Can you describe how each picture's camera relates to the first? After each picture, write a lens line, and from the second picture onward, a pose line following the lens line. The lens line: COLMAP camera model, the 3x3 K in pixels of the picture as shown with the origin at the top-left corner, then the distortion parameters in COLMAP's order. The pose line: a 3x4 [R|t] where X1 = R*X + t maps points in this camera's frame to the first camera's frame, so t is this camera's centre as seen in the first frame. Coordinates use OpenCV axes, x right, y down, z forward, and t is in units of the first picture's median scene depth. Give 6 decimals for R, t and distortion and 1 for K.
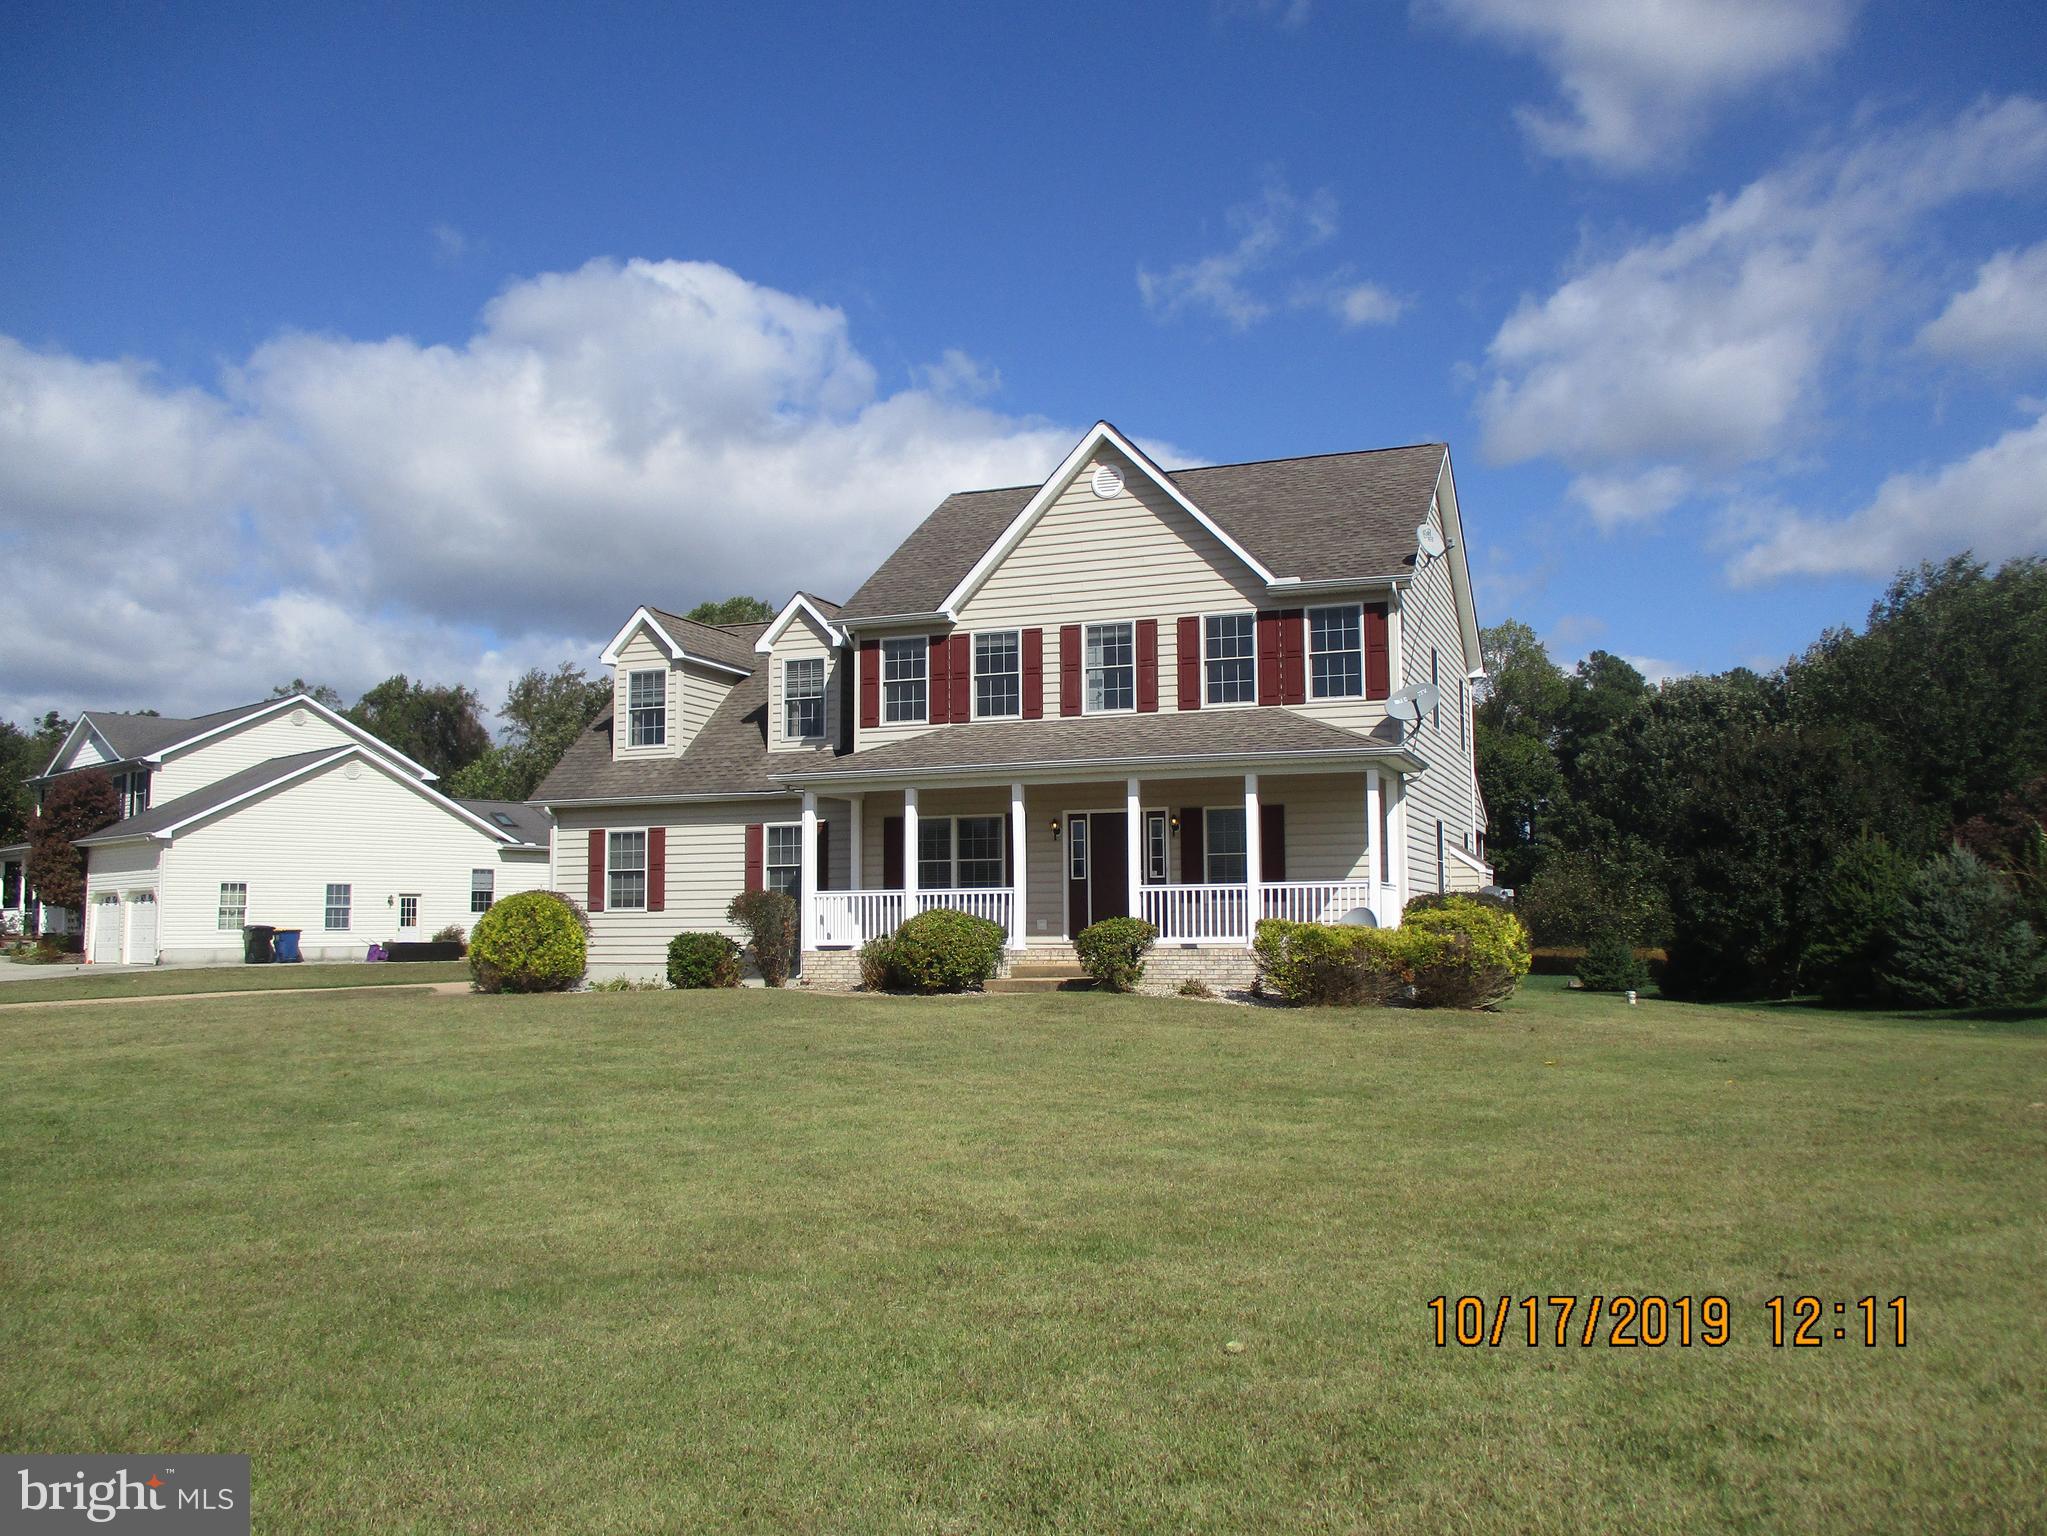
lens RADIAL K [[1700.2, 0, 1023.5], [0, 1700.2, 768.0], [0, 0, 1]] dist [-0.027631, 0.014845]
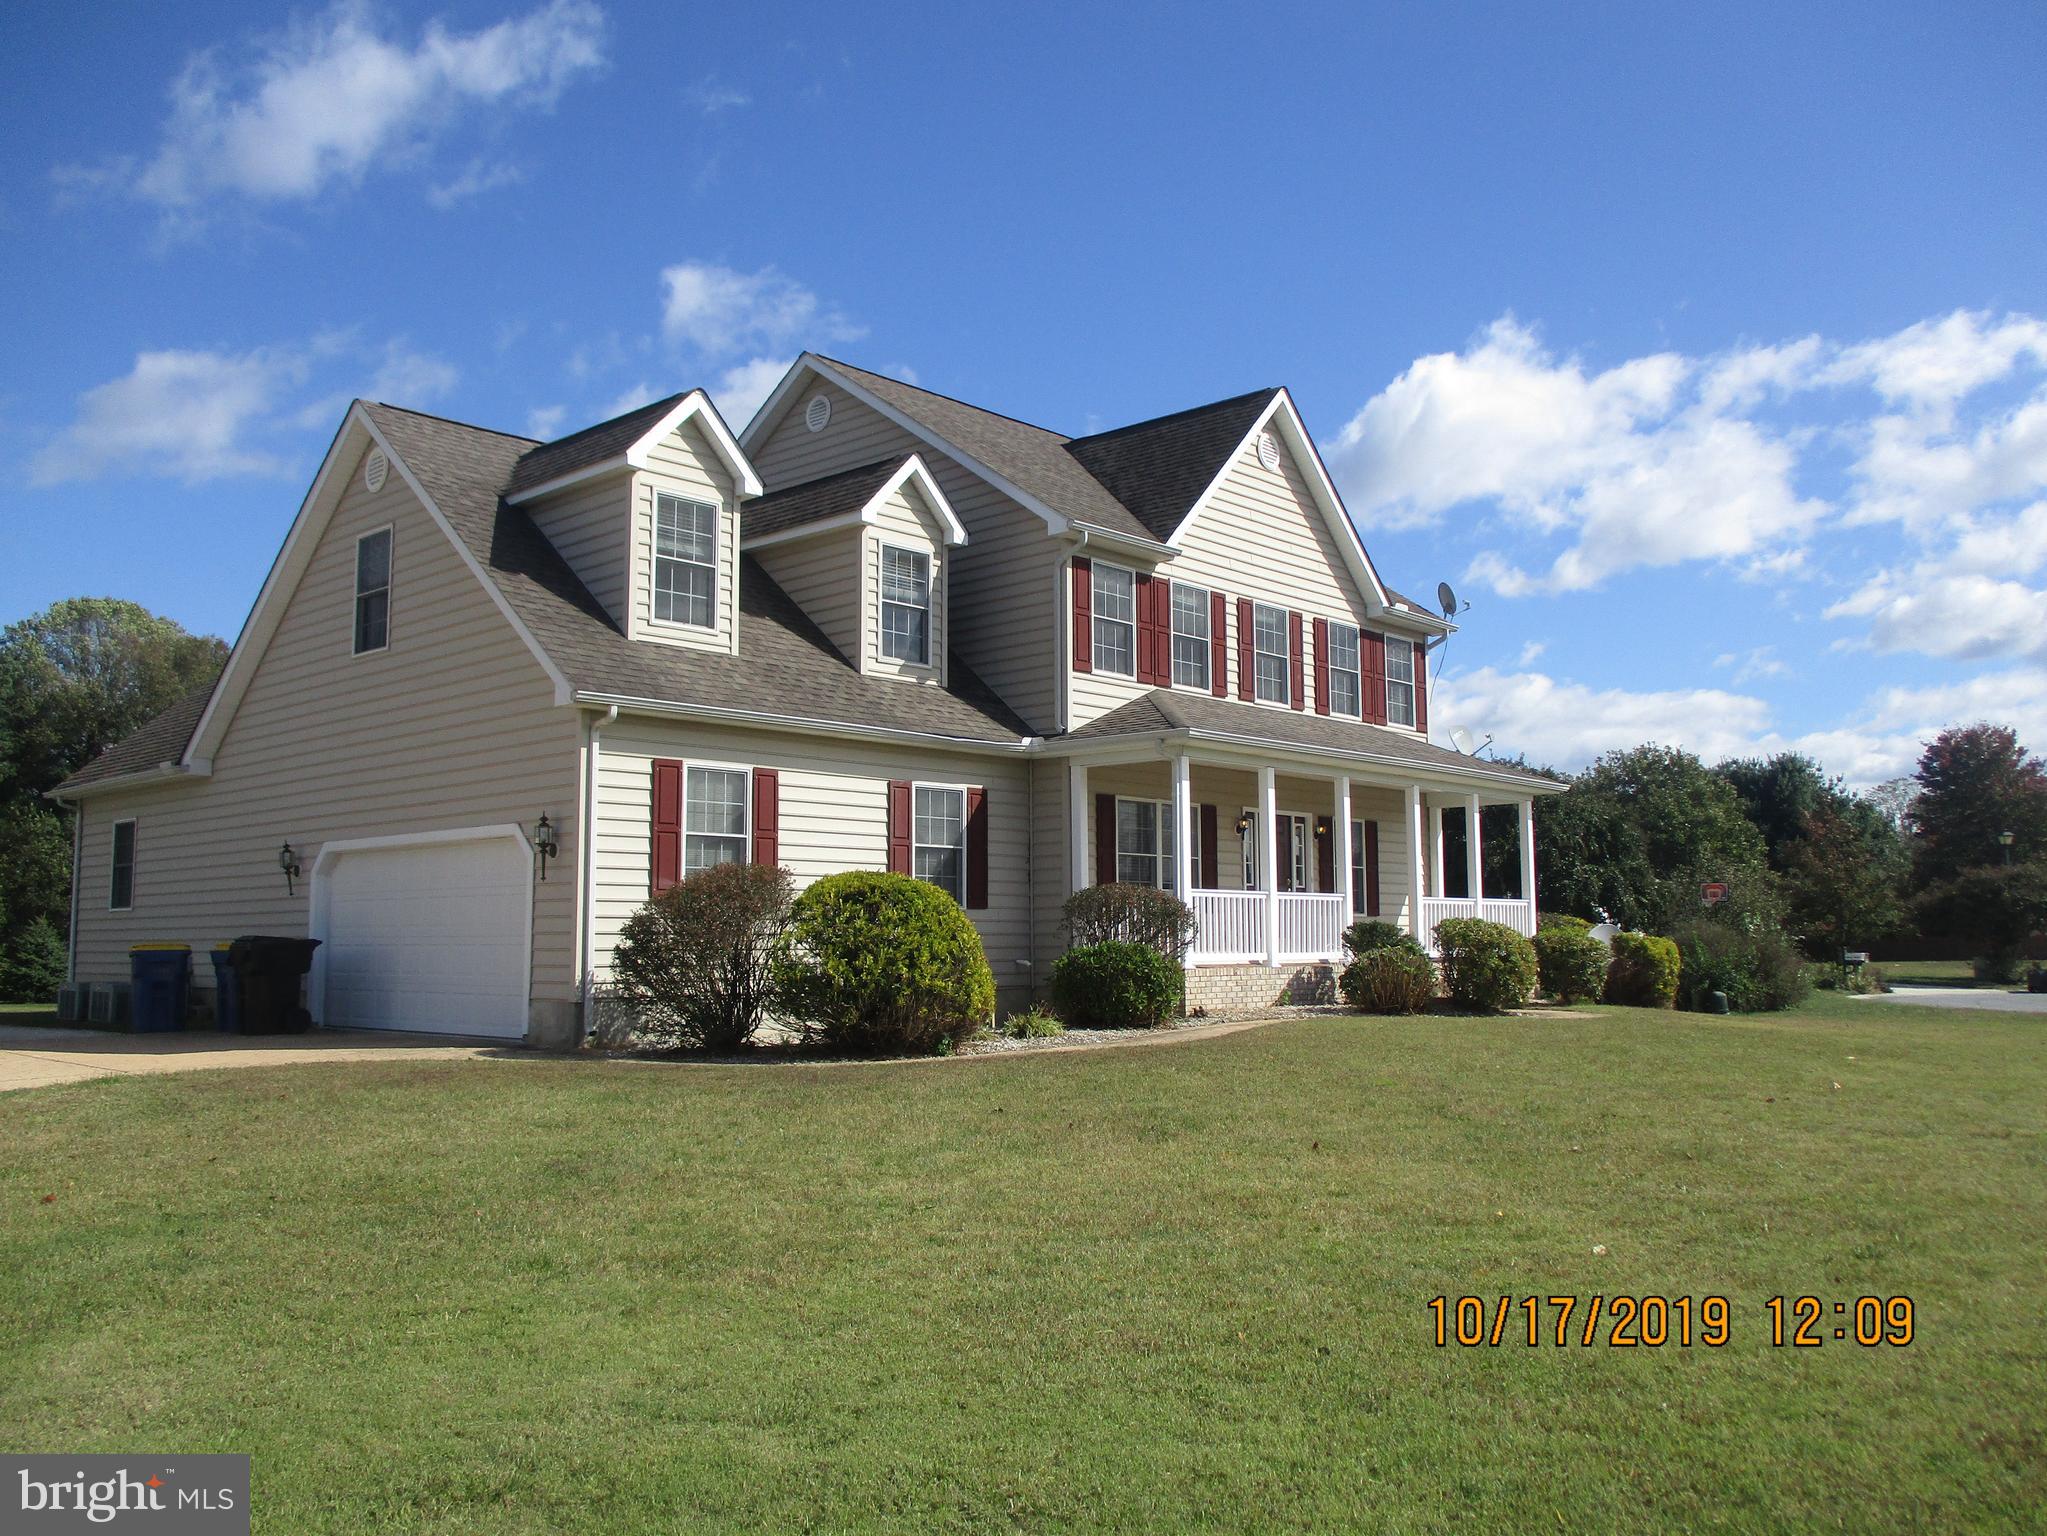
lens RADIAL K [[1700.2, 0, 1023.5], [0, 1700.2, 768.0], [0, 0, 1]] dist [-0.027631, 0.014845]
pose [[0.369717, 0.102231, 0.923503, -0.813162], [-0.089652, 0.993216, -0.074057, 0.078543], [-0.924809, -0.055413, 0.376374, 0.756856]]
